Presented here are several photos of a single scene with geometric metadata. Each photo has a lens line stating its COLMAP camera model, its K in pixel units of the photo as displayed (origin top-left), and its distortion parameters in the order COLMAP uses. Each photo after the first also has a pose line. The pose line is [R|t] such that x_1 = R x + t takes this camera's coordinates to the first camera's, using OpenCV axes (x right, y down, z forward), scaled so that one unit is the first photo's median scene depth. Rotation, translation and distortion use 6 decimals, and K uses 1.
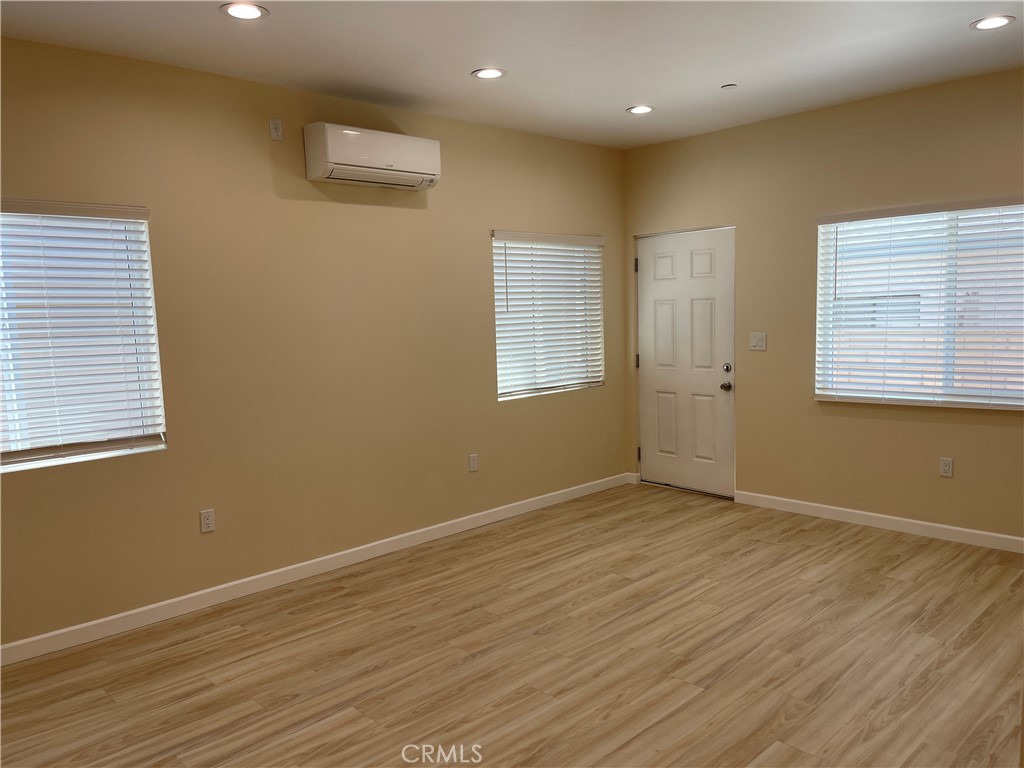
lens RADIAL K [[781.3, 0, 512.8], [0, 781.3, 385.1], [0, 0, 1]] dist [0.011027, -0.002186]
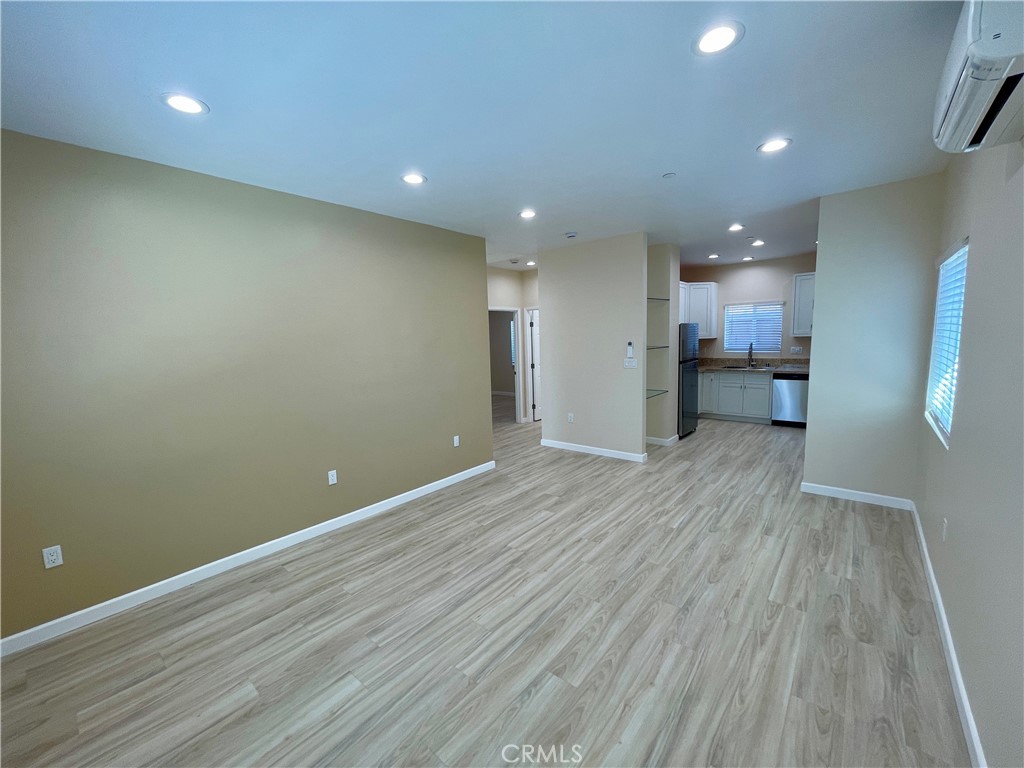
lens RADIAL K [[412.1, 0, 509.9], [0, 412.1, 382.0], [0, 0, 1]] dist [-0.000861, -0.000002]
pose [[-0.992496, 0.078238, -0.093973, 0.259689], [0.056270, 0.974534, 0.217064, -0.198991], [0.108562, 0.210147, -0.971624, 1.644682]]
